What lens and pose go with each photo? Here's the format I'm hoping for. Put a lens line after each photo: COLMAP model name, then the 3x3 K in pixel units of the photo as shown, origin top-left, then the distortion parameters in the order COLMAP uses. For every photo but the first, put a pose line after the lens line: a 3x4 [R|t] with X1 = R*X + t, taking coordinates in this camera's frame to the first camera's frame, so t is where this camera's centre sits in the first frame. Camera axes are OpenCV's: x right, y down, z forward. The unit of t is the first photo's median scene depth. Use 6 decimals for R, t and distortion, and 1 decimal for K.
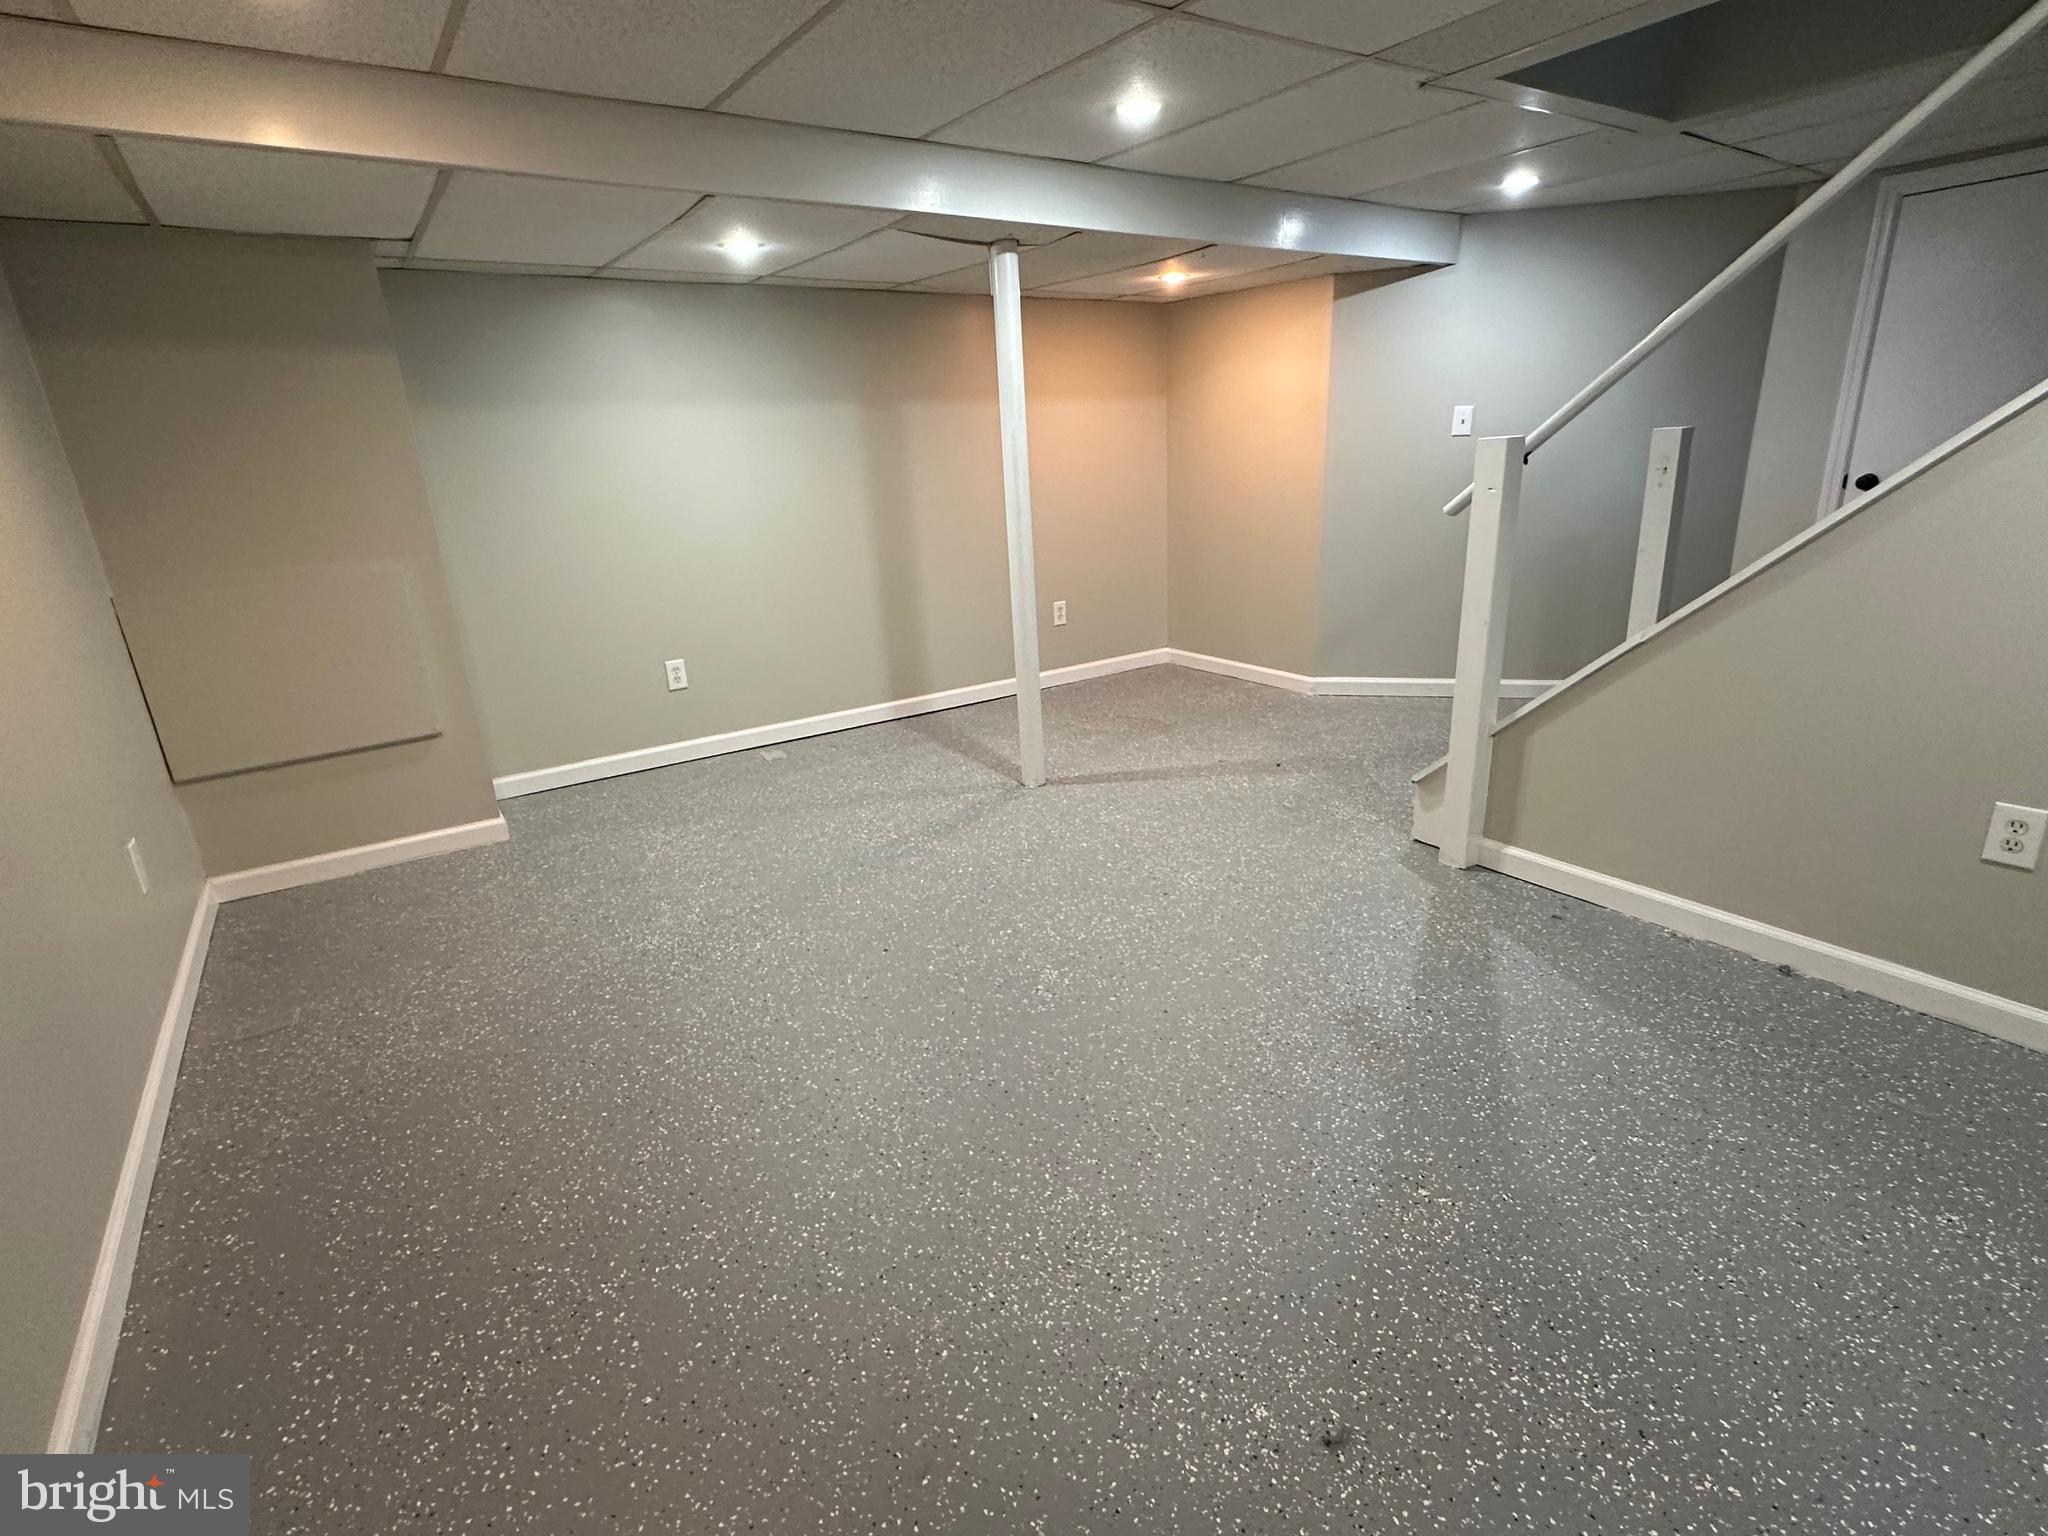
lens RADIAL K [[1000.2, 0, 1028.0], [0, 1000.2, 768.0], [0, 0, 1]] dist [0.008175, -0.001890]
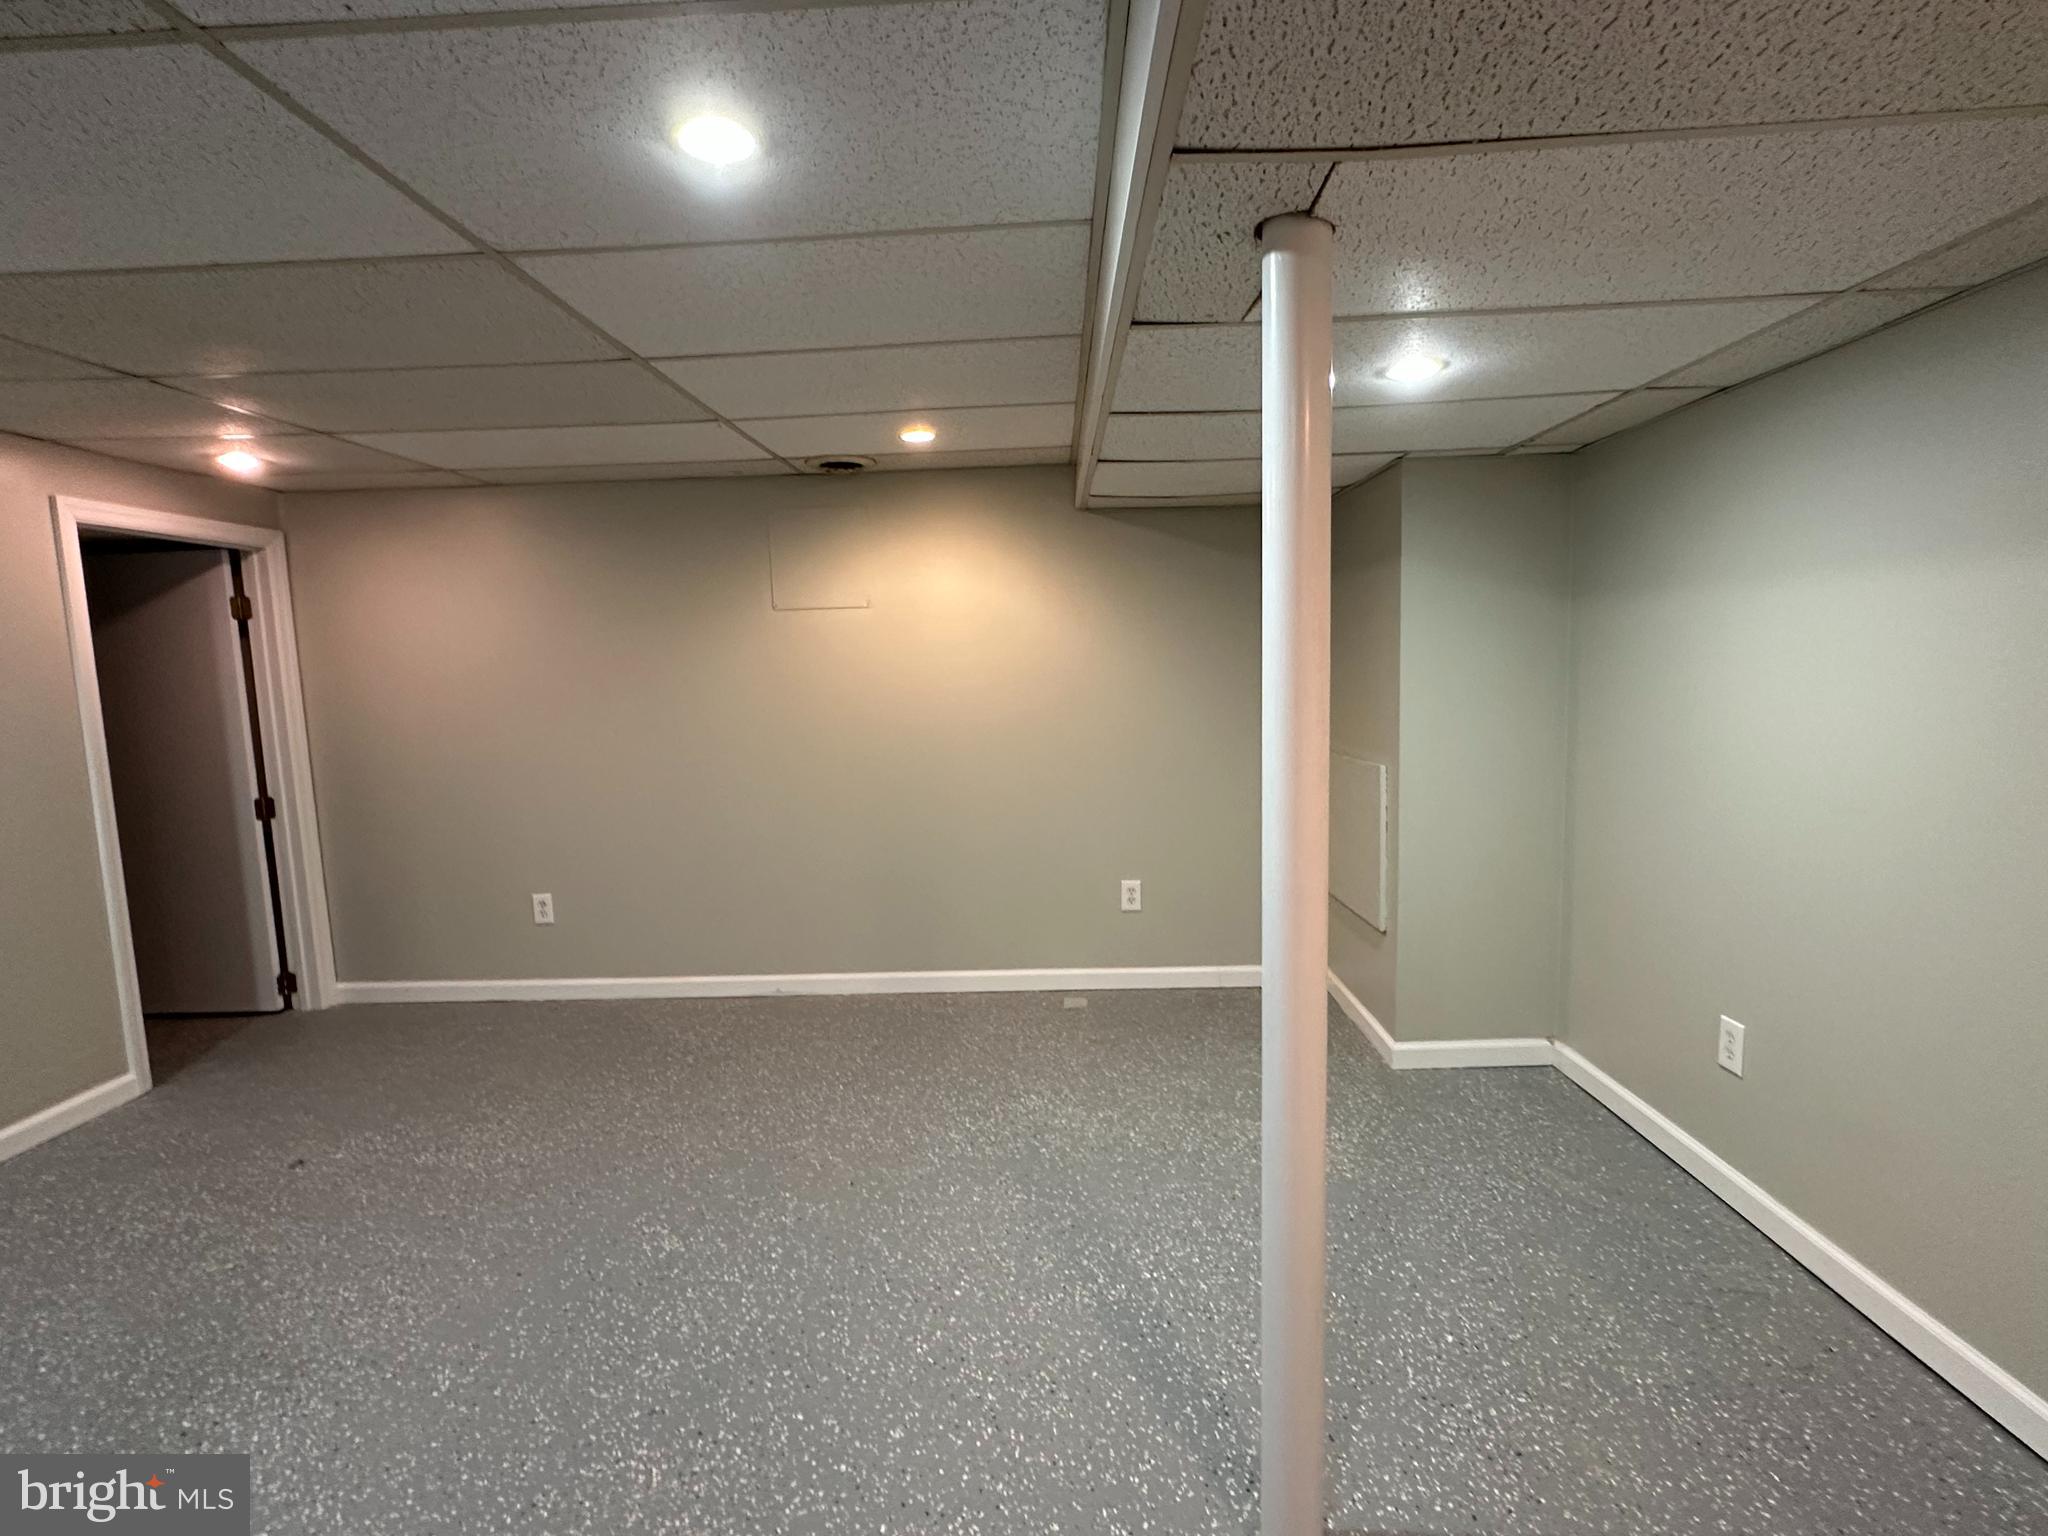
lens RADIAL K [[1000.2, 0, 1026.9], [0, 1000.2, 771.6], [0, 0, 1]] dist [0.008175, -0.001890]
pose [[-0.583713, 0.148625, -0.798241, 0.444285], [-0.194461, 0.928905, 0.315153, -0.494761], [0.788330, 0.339185, -0.513312, 1.372855]]
